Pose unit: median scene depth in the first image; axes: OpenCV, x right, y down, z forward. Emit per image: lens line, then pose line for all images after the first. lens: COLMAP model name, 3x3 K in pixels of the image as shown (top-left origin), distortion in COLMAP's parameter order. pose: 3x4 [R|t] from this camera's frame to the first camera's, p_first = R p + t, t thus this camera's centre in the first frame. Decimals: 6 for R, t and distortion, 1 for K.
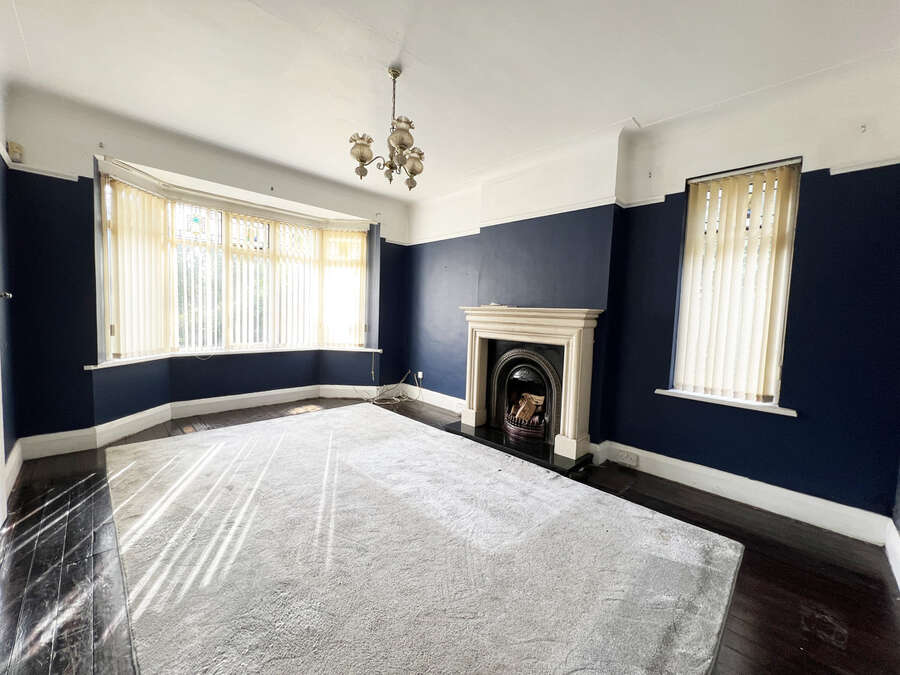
lens RADIAL K [[360.6, 0, 450.0], [0, 360.6, 337.5], [0, 0, 1]] dist [0.000443, 0.000030]
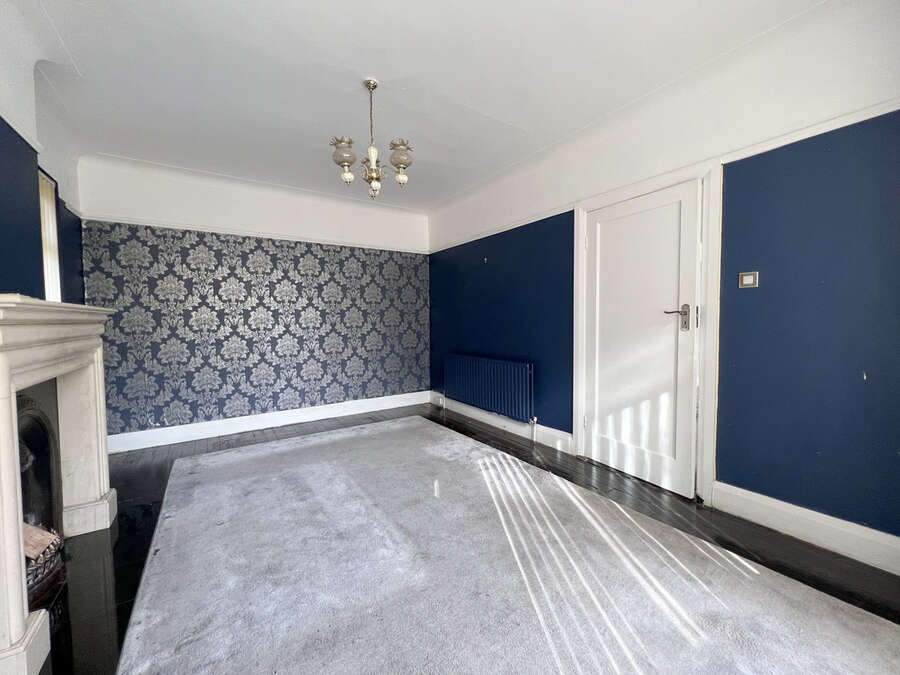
lens RADIAL K [[358.0, 0, 448.2], [0, 358.0, 333.0], [0, 0, 1]] dist [-0.000454, -0.000031]
pose [[-0.979642, -0.037474, 0.197226, -0.518368], [-0.015001, 0.993341, 0.114228, -0.135875], [-0.200193, 0.108944, -0.973681, 1.773577]]
